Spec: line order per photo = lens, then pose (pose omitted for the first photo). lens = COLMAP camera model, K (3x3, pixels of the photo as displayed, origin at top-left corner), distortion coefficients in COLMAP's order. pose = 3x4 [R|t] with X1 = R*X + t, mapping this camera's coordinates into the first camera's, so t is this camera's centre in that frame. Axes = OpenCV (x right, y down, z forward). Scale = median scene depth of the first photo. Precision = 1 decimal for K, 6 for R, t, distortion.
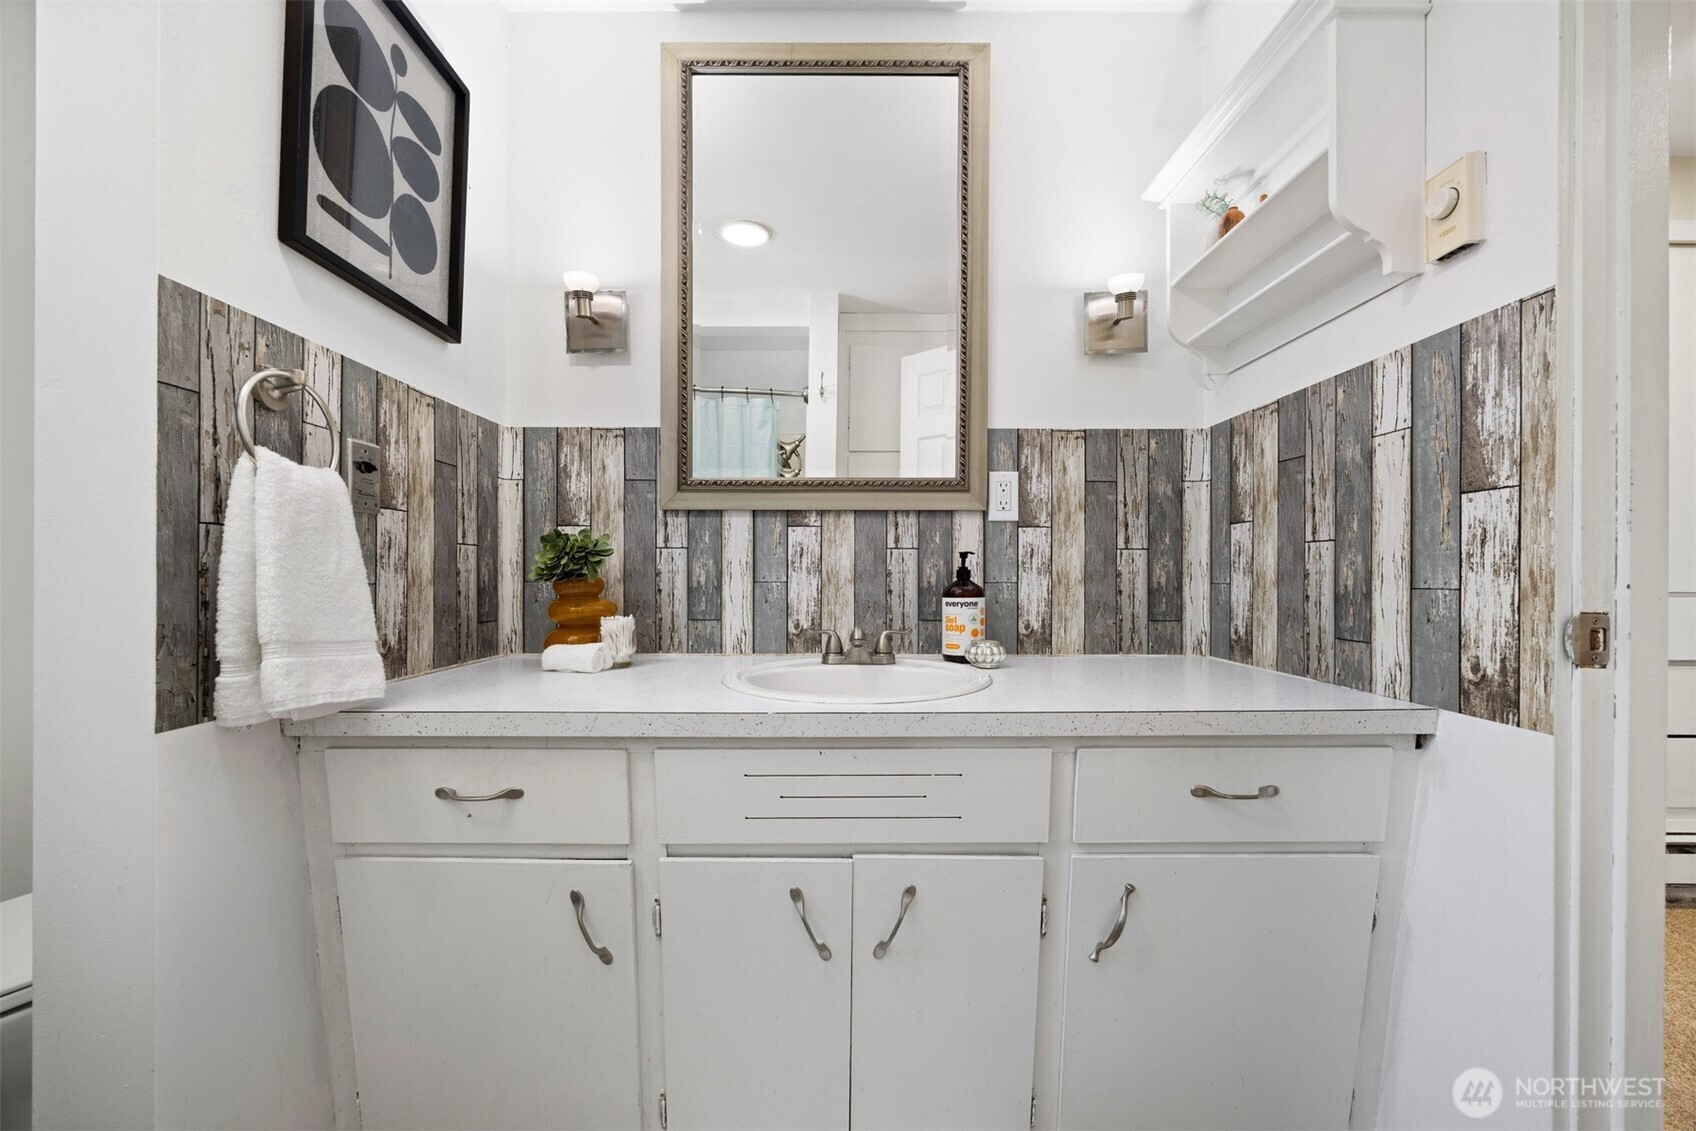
lens RADIAL K [[664.2, 0, 846.0], [0, 664.2, 576.6], [0, 0, 1]] dist [0.000157, 0.000042]
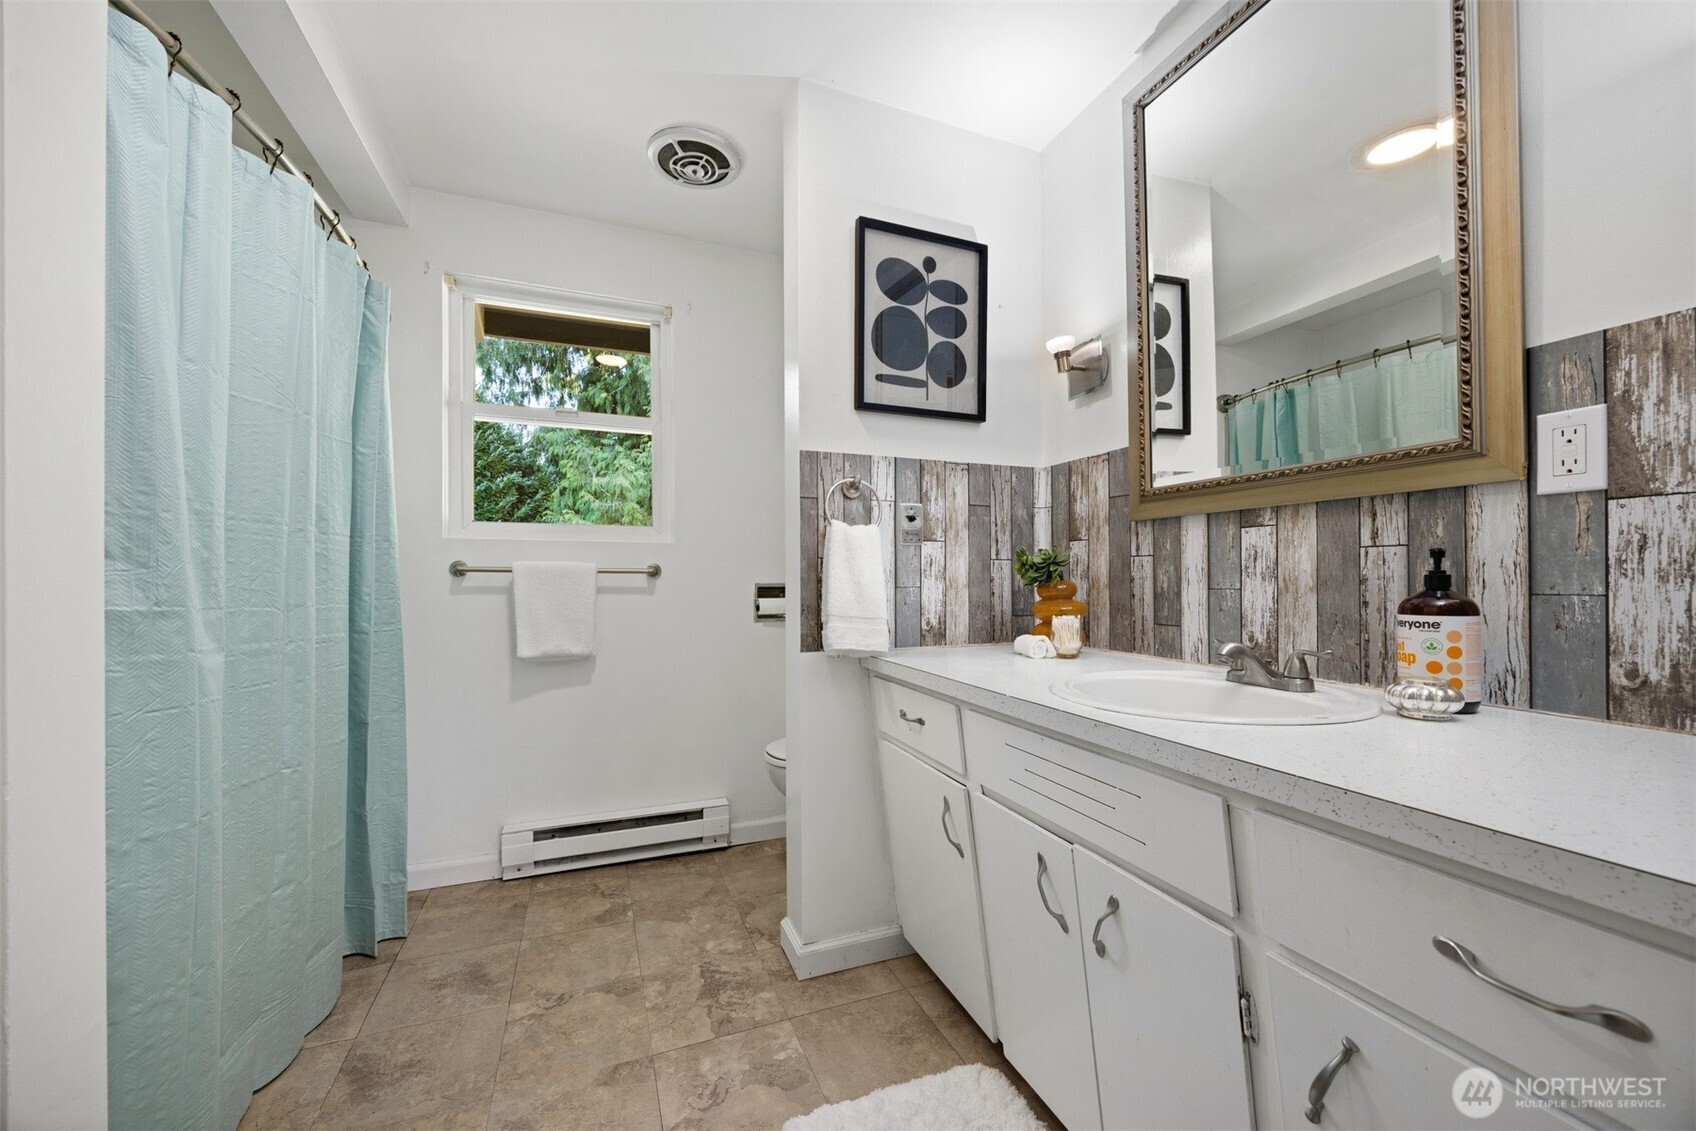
lens RADIAL K [[664.2, 0, 846.0], [0, 664.2, 576.6], [0, 0, 1]] dist [0.000157, 0.000042]
pose [[0.347738, -0.004647, -0.937580, 0.582184], [0.002337, 0.999989, -0.004090, -0.006732], [0.937589, -0.000769, 0.347745, 0.182479]]
